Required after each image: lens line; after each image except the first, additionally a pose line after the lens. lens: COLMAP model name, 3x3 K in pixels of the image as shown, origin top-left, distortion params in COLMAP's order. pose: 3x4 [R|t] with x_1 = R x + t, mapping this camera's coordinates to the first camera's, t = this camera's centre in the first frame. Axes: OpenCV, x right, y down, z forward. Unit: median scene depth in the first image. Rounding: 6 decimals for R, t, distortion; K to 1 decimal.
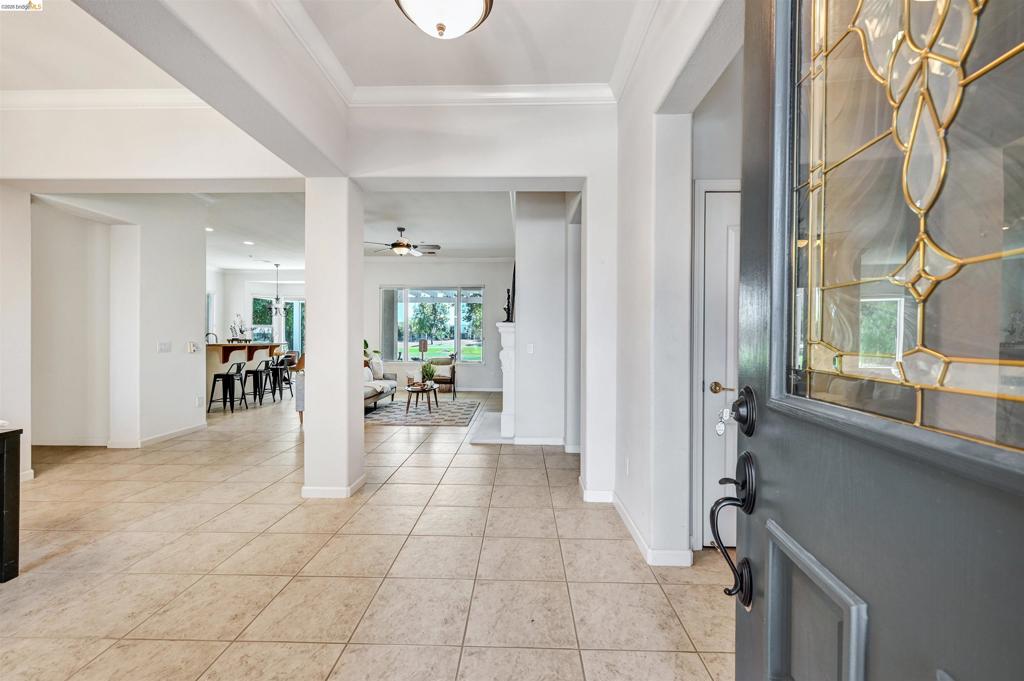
lens RADIAL K [[421.9, 0, 503.0], [0, 421.9, 342.1], [0, 0, 1]] dist [-0.004498, -0.000379]
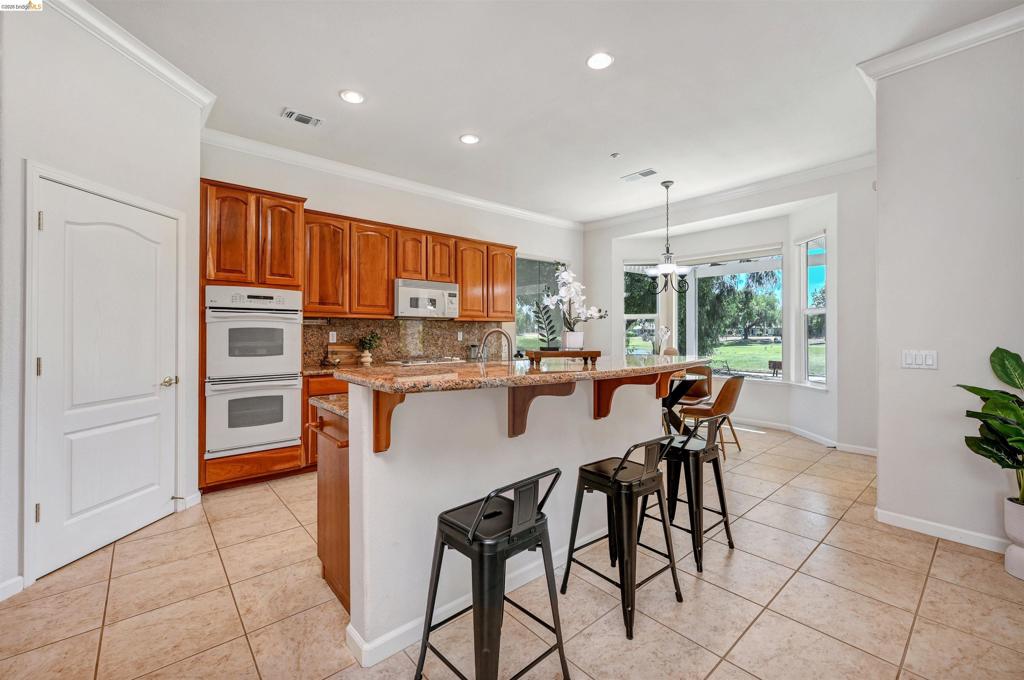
lens RADIAL K [[421.9, 0, 512.3], [0, 421.9, 330.3], [0, 0, 1]] dist [-0.004498, -0.000379]
pose [[0.686652, -0.005685, -0.726964, -0.313388], [-0.006406, 0.999883, -0.013870, -0.012270], [0.726958, 0.014181, 0.686535, 0.553111]]
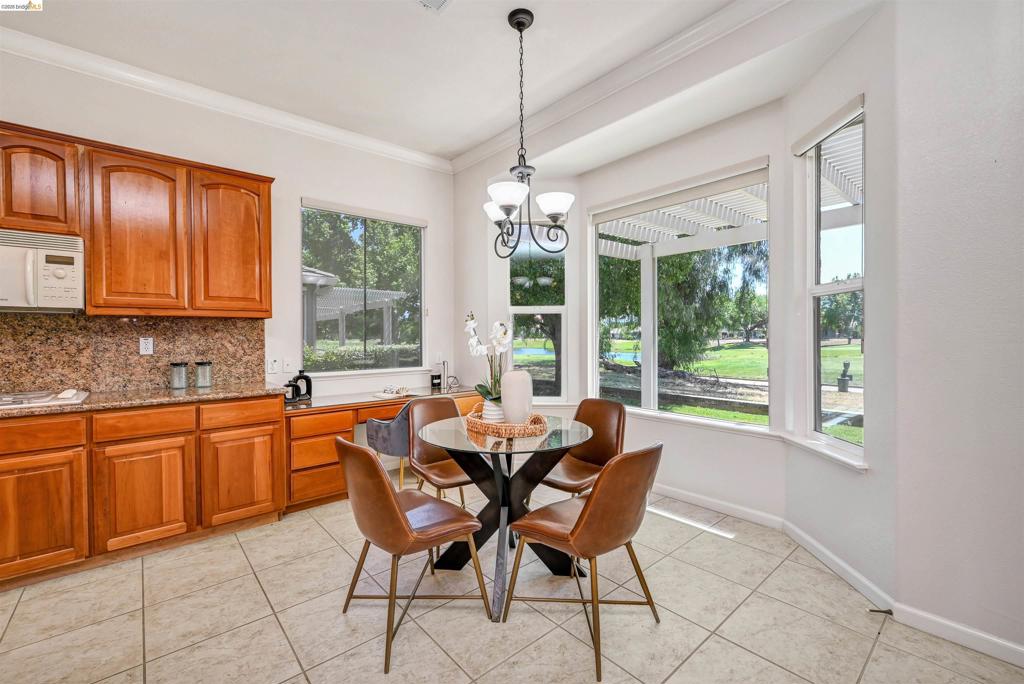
lens RADIAL K [[432.0, 0, 508.4], [0, 432.0, 340.3], [0, 0, 1]] dist [0.000461, -0.000155]
pose [[0.685558, -0.001317, -0.728017, -0.375713], [0.001268, 0.999999, -0.000615, -0.015134], [0.728017, -0.000502, 0.685559, 0.839903]]
